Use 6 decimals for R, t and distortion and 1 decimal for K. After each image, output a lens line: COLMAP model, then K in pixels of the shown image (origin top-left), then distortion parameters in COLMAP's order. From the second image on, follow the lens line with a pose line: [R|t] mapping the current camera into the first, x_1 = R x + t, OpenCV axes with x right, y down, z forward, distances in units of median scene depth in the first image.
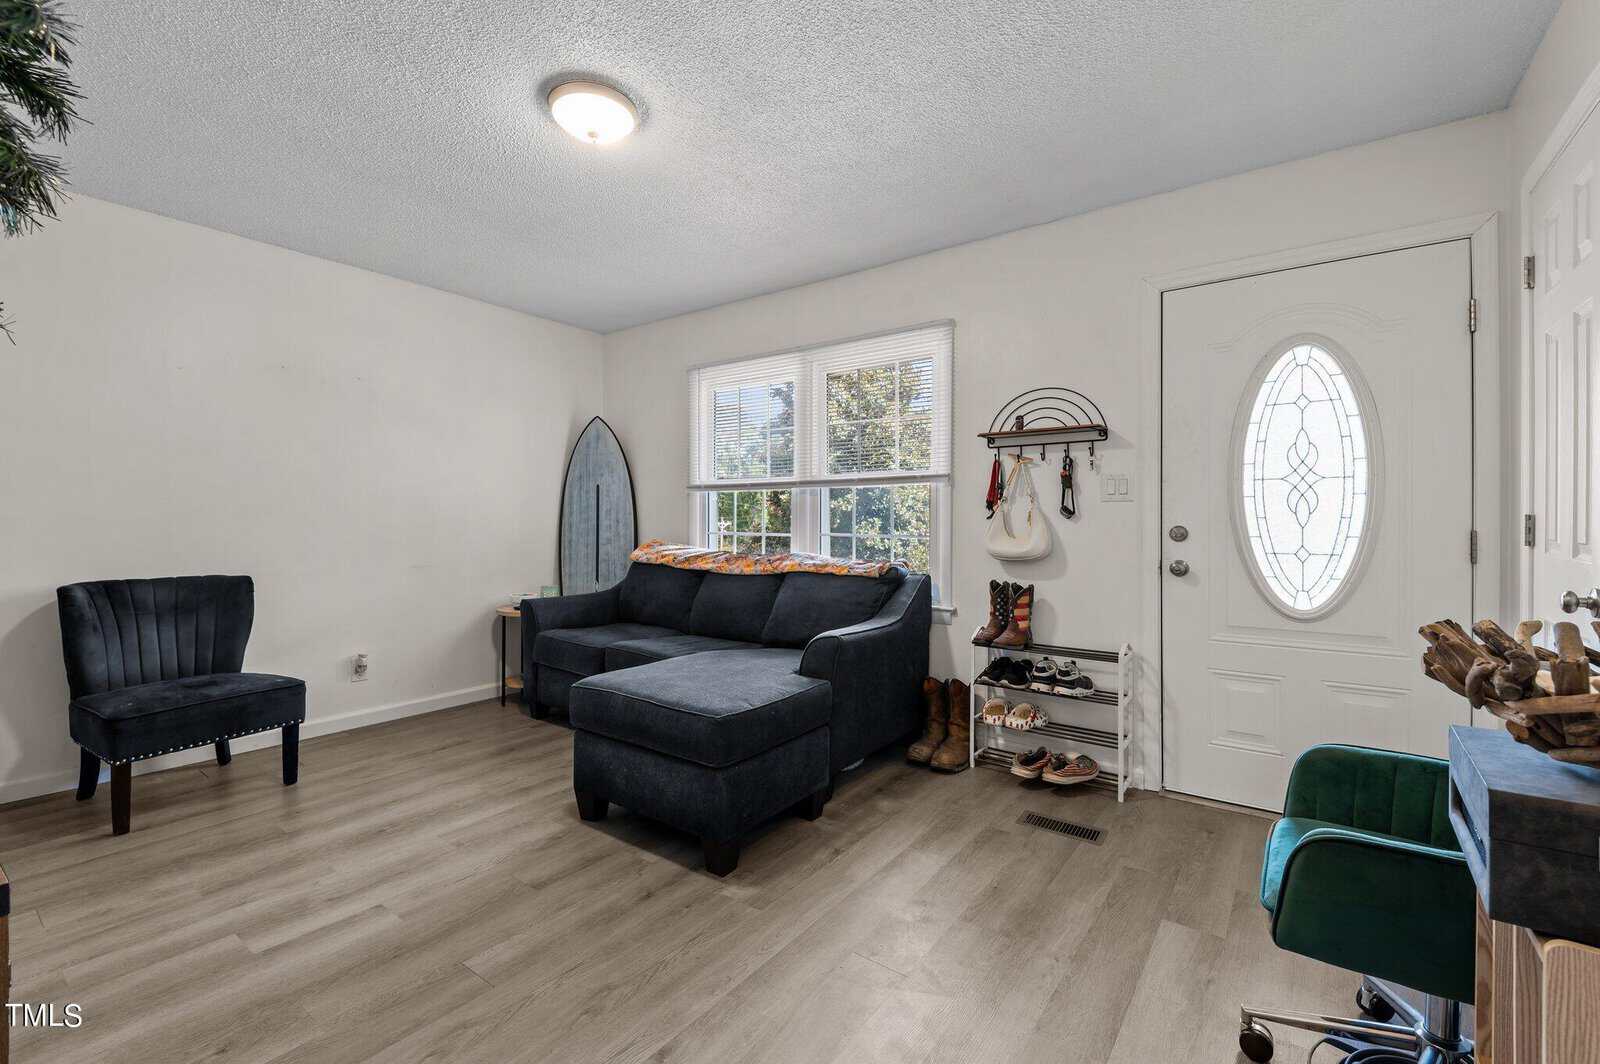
lens RADIAL K [[698.3, 0, 791.8], [0, 698.3, 507.5], [0, 0, 1]] dist [0.000594, -0.003547]
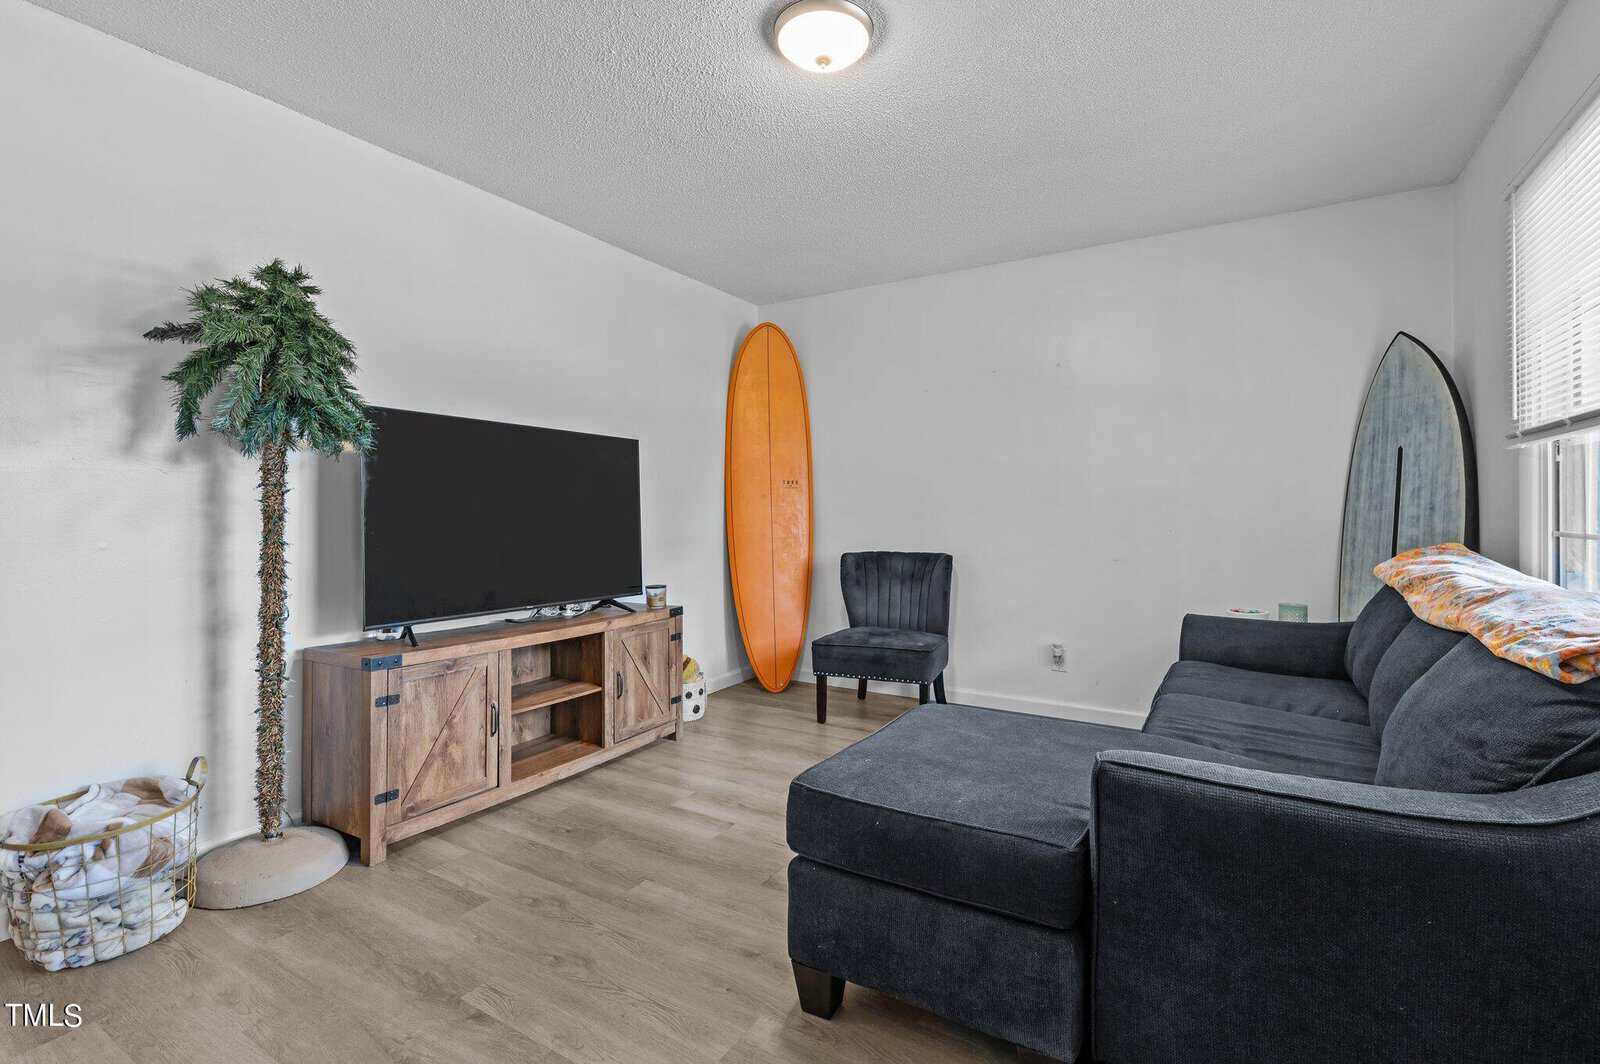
lens RADIAL K [[728.2, 0, 798.0], [0, 728.2, 504.6], [0, 0, 1]] dist [0.001846, -0.000001]
pose [[0.086106, -0.010006, -0.996236, 0.523216], [0.021576, 0.999734, -0.008176, 0.018680], [0.996052, -0.020791, 0.086299, 0.766884]]
